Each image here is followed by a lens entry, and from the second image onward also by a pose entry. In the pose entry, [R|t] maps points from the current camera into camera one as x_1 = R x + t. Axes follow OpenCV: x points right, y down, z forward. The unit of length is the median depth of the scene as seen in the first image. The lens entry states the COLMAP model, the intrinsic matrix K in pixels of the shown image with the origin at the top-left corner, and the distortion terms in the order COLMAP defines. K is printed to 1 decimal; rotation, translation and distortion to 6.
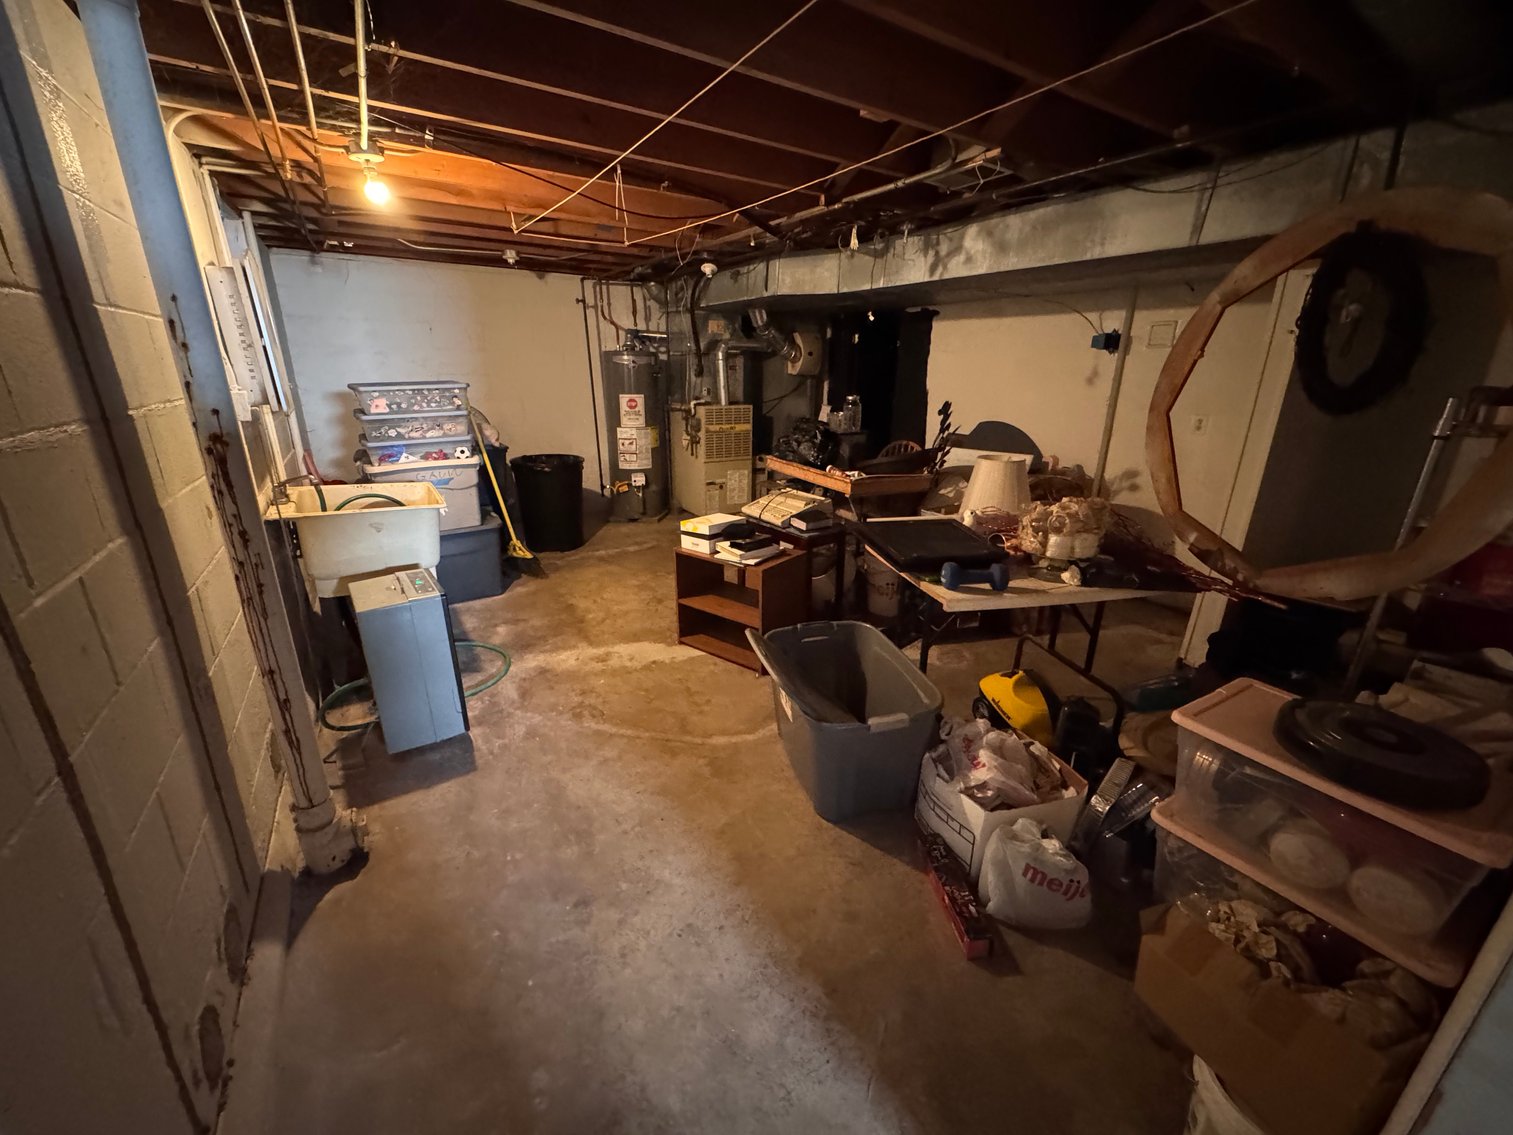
lens RADIAL K [[603.1, 0, 757.1], [0, 603.1, 568.7], [0, 0, 1]] dist [0.000033, -0.000070]
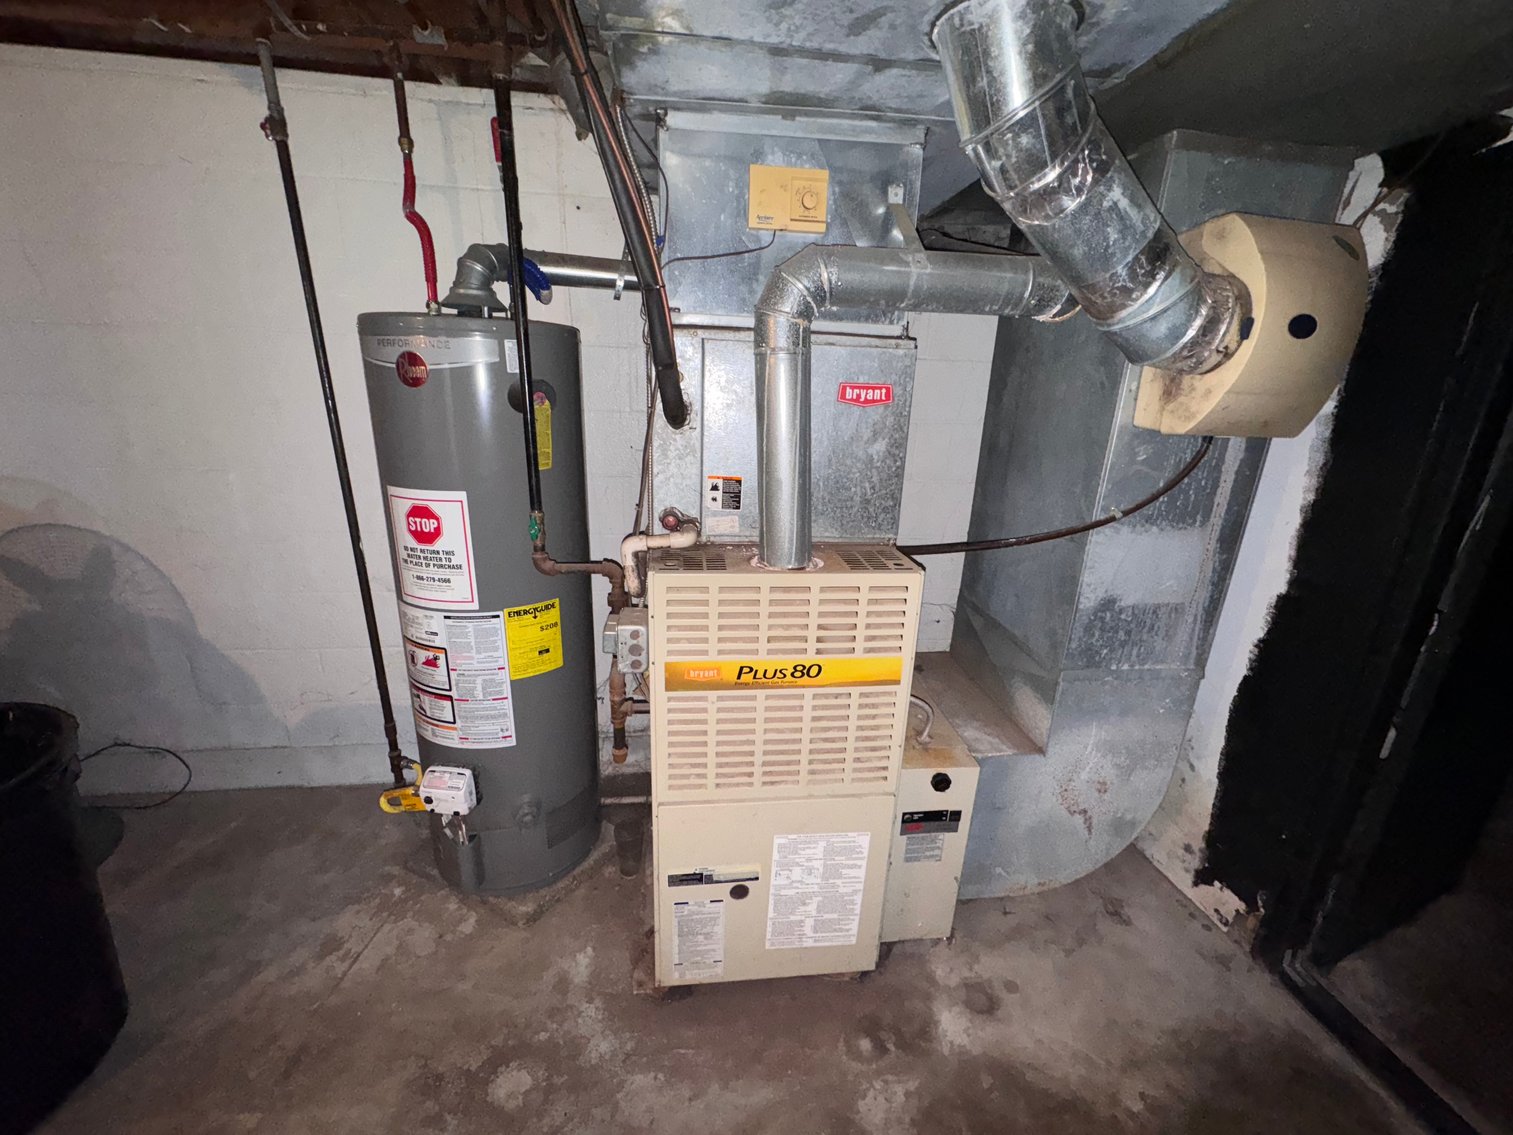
lens RADIAL K [[603.1, 0, 753.0], [0, 603.1, 568.6], [0, 0, 1]] dist [0.000033, -0.000070]
pose [[0.900093, 0.138506, -0.413096, 0.025217], [-0.157222, 0.987497, -0.011475, -0.259799], [0.406342, 0.075276, 0.910615, 0.782975]]
